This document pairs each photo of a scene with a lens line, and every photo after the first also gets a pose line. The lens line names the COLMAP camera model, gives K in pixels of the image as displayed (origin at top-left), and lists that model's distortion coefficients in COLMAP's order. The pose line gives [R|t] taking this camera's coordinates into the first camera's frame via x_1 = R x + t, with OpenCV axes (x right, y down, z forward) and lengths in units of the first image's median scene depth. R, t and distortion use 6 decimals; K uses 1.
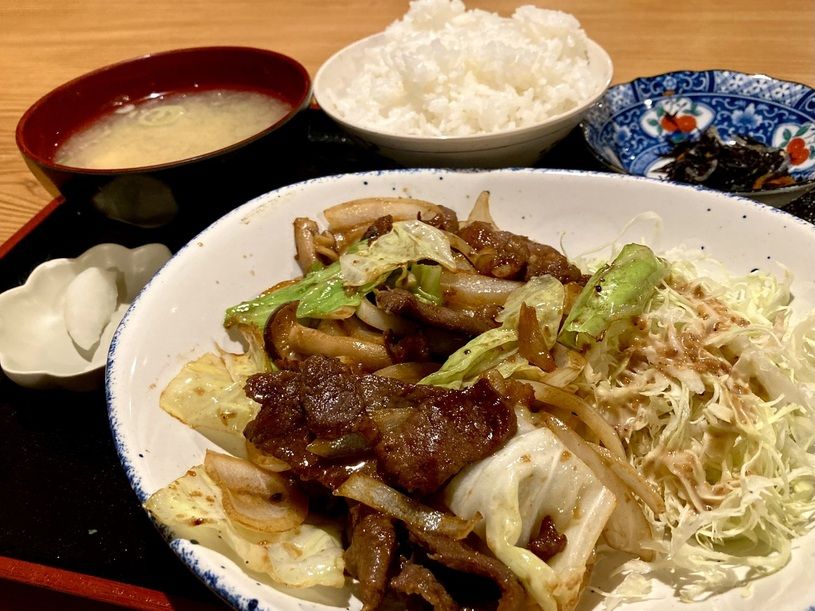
lens RADIAL K [[727.2, 0, 401.6], [0, 727.2, 305.9], [0, 0, 1]] dist [0.003139, -0.005698]
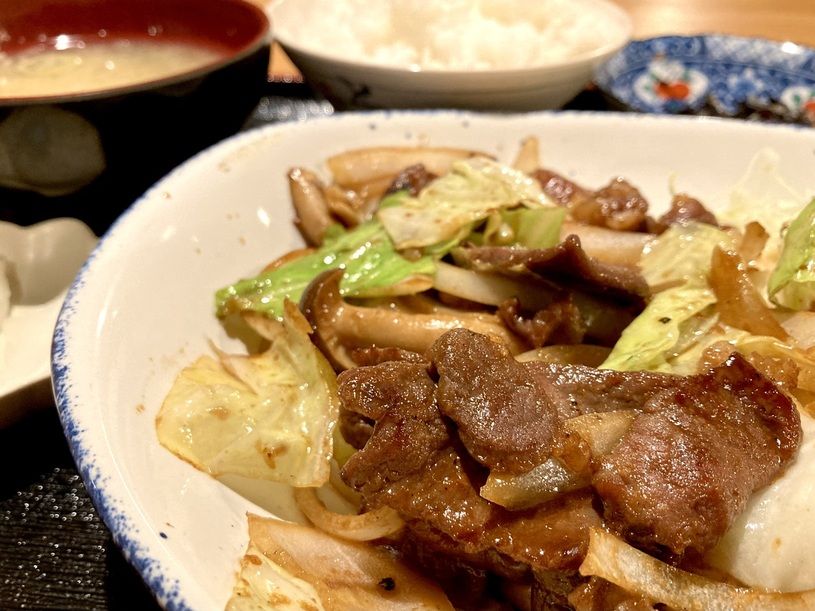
lens RADIAL K [[754.3, 0, 407.2], [0, 754.3, 279.9], [0, 0, 1]] dist [-0.038289, -0.008759]
pose [[0.979401, -0.031955, 0.199383, -0.217933], [0.047466, 0.996164, -0.073510, 0.054887], [-0.196269, 0.081460, 0.977161, 0.327866]]
